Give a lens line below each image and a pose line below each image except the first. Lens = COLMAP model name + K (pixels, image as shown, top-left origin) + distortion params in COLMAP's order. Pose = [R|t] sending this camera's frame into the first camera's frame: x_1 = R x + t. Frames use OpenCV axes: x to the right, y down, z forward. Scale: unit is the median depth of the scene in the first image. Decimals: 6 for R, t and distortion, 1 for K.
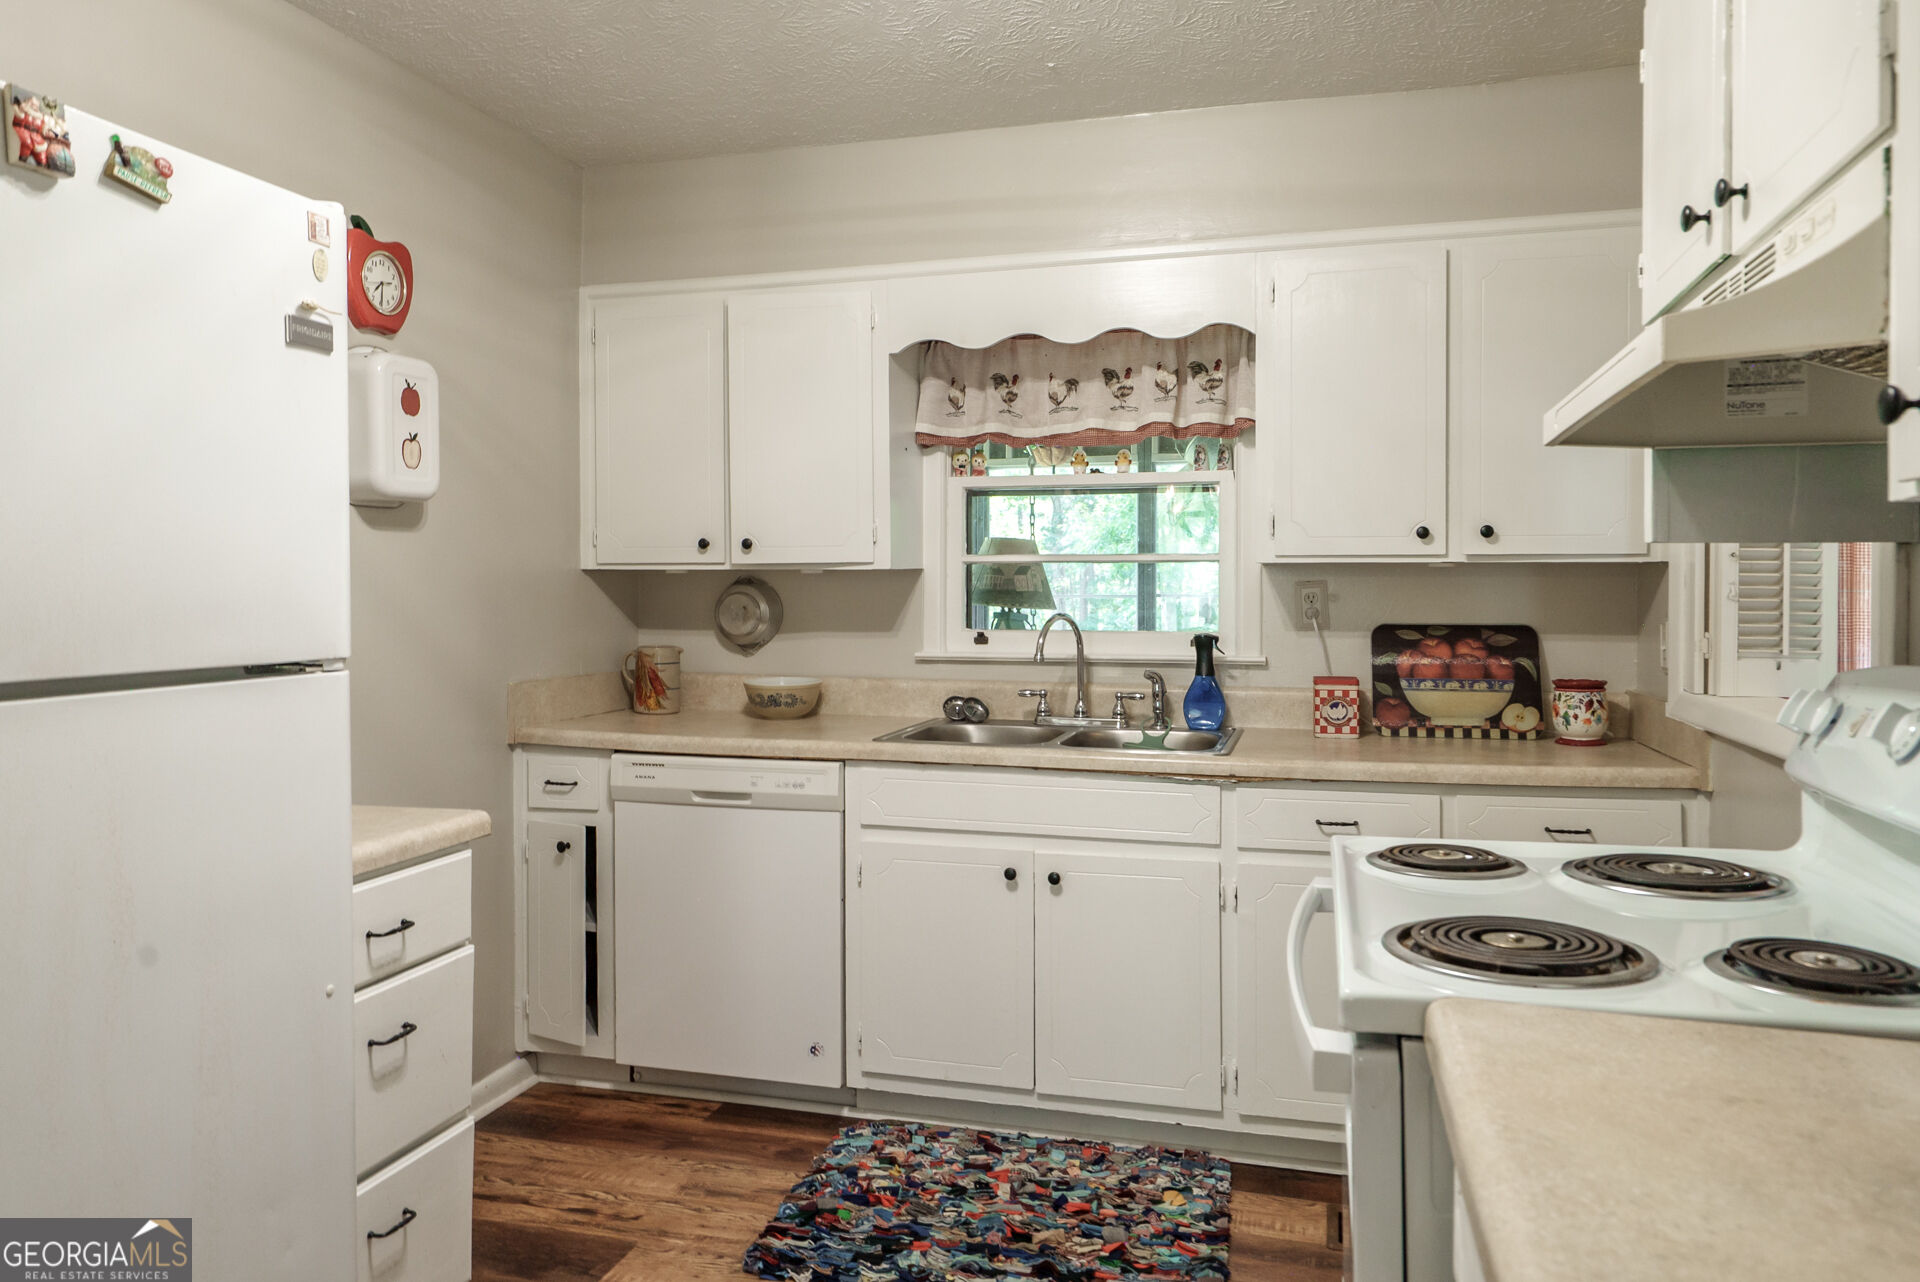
lens RADIAL K [[1333.5, 0, 960.0], [0, 1333.5, 641.0], [0, 0, 1]] dist [0.000663, -0.000459]
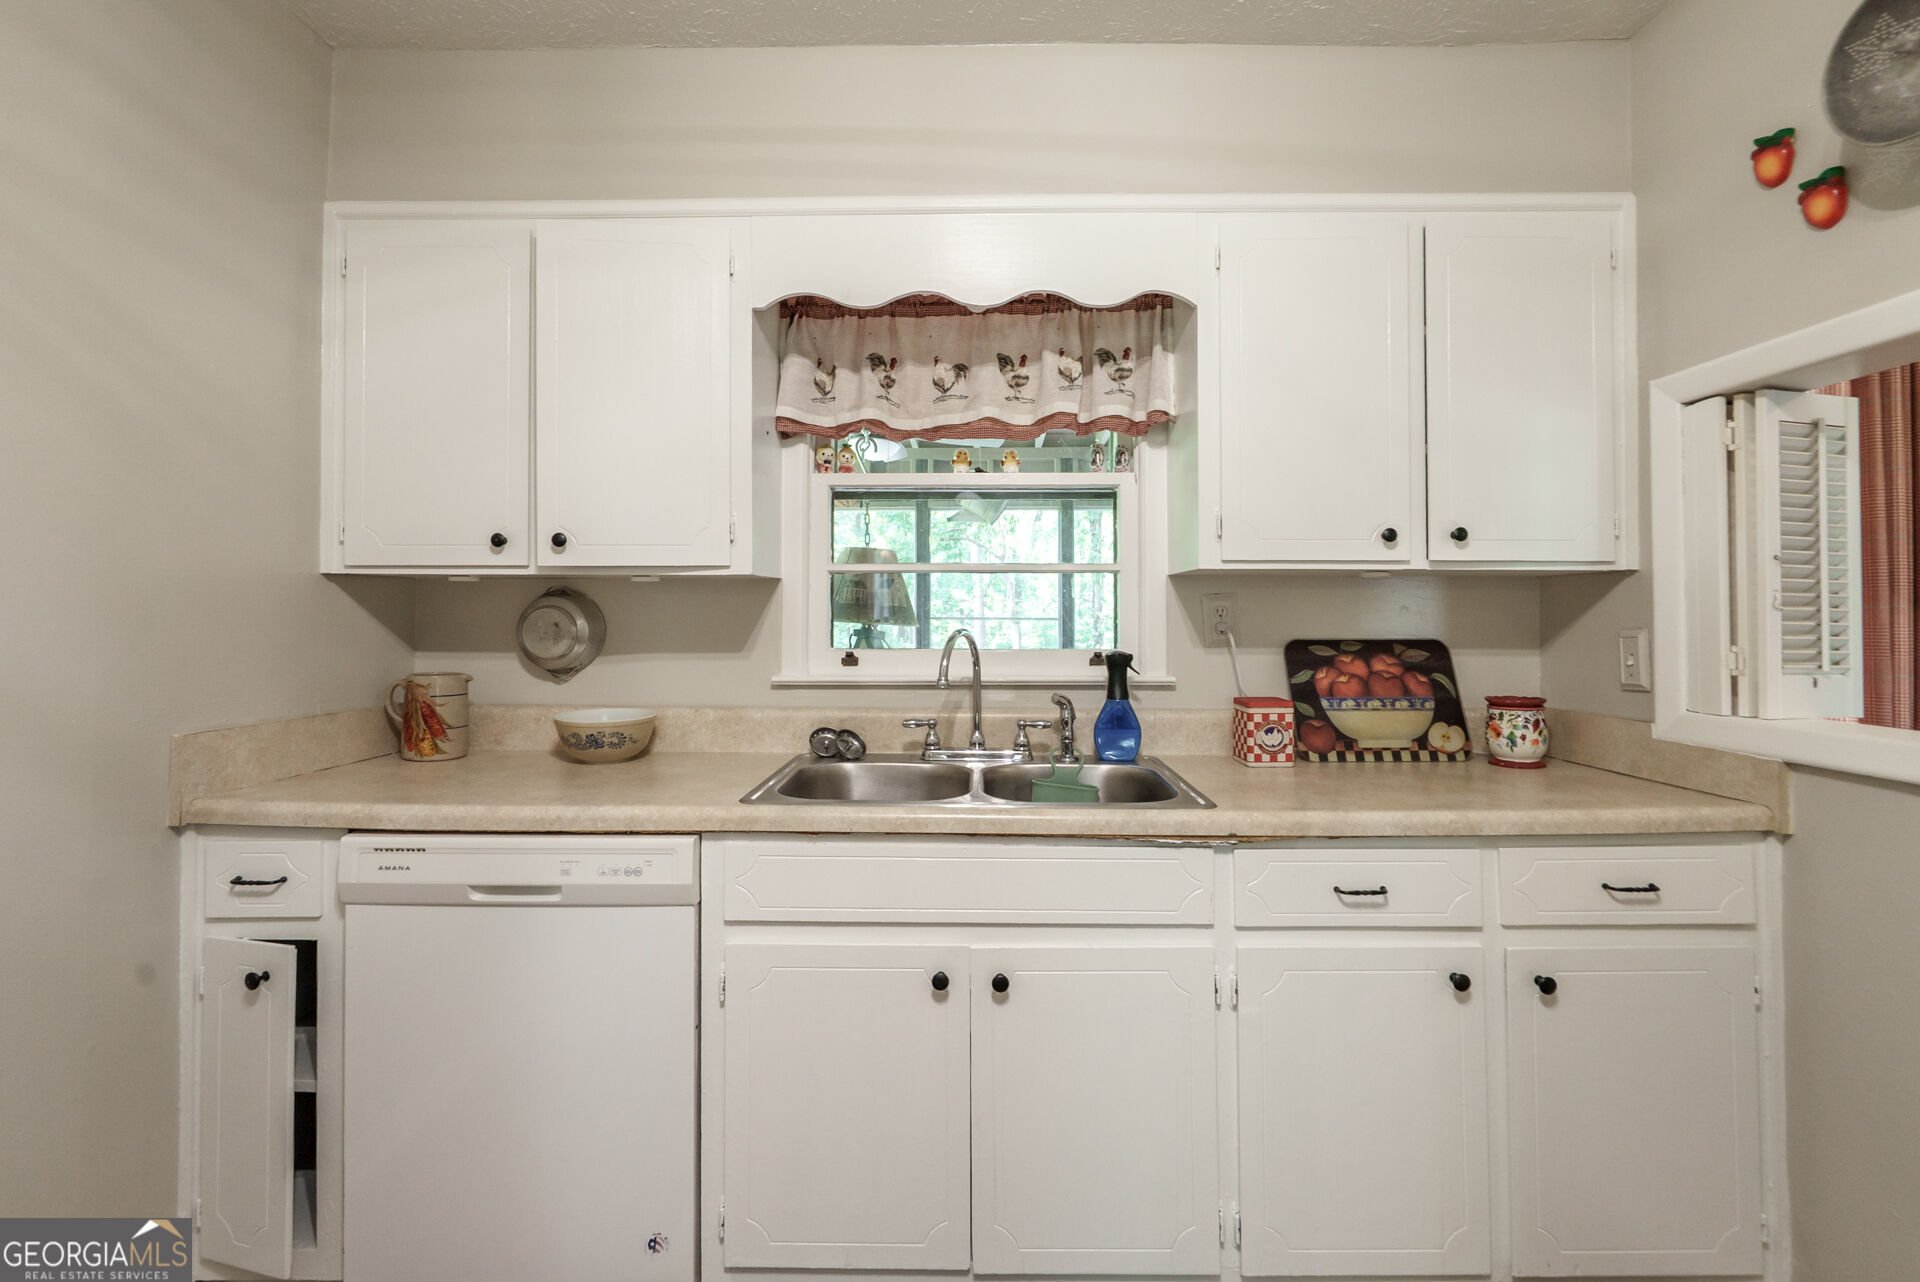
lens RADIAL K [[879.9, 0, 963.7], [0, 879.9, 613.5], [0, 0, 1]] dist [-0.006912, 0.000376]
pose [[0.964813, 0.001700, 0.262933, -0.068859], [0.010236, 0.998978, -0.044018, -0.006055], [-0.262739, 0.045161, 0.963809, 0.459628]]
